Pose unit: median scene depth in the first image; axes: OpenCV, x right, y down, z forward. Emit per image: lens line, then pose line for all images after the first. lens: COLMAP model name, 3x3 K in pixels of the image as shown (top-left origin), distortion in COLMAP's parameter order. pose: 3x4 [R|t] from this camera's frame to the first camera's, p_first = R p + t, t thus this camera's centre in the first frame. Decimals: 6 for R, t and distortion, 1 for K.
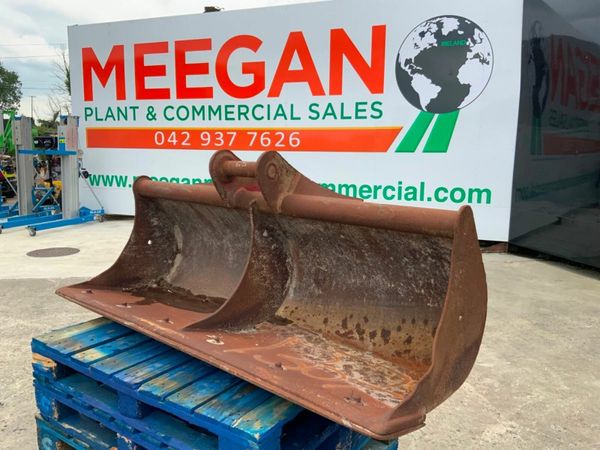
lens RADIAL K [[502.3, 0, 302.6], [0, 502.3, 215.8], [0, 0, 1]] dist [0.065328, -0.132574]
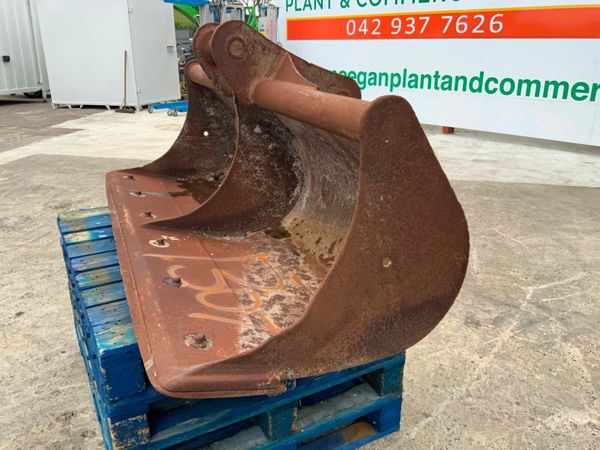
lens RADIAL K [[502.3, 0, 297.6], [0, 502.3, 227.6], [0, 0, 1]] dist [0.065328, -0.132574]
pose [[0.888961, 0.142763, -0.435162, 0.313944], [-0.045575, 0.973033, 0.226120, 0.001314], [0.455709, -0.181179, 0.871495, 0.223619]]
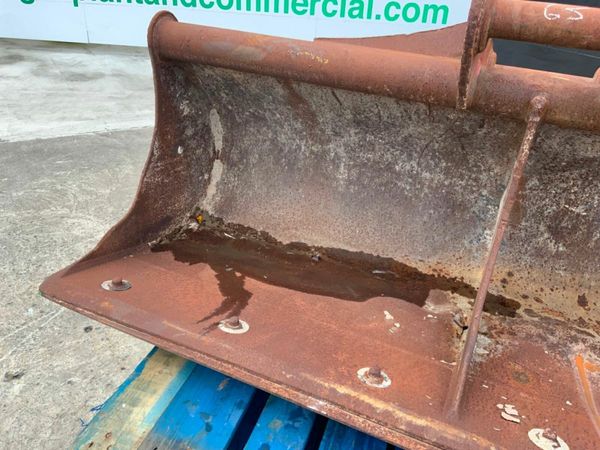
lens RADIAL K [[502.3, 0, 297.4], [0, 502.3, 225.5], [0, 0, 1]] dist [0.065328, -0.132574]
pose [[0.960646, -0.096891, 0.260329, -0.349717], [-0.008131, 0.926984, 0.375014, -0.075459], [-0.277656, -0.362372, 0.889715, 0.506733]]
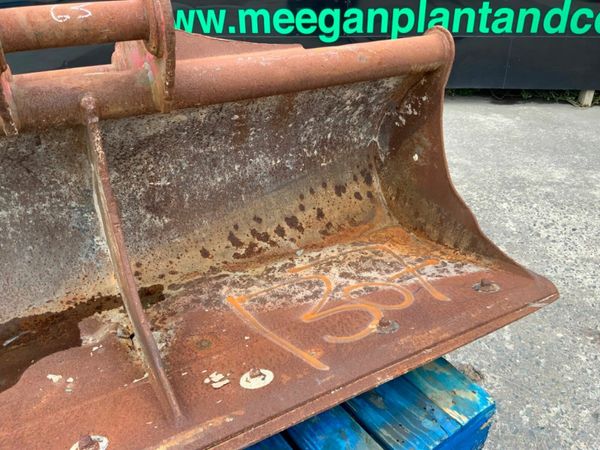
lens RADIAL K [[502.3, 0, 302.5], [0, 502.3, 220.5], [0, 0, 1]] dist [0.065328, -0.132574]
pose [[0.347125, -0.466270, 0.813693, -0.357186], [0.143273, 0.883826, 0.445337, -0.086848], [-0.926810, -0.038008, 0.373602, 0.536853]]
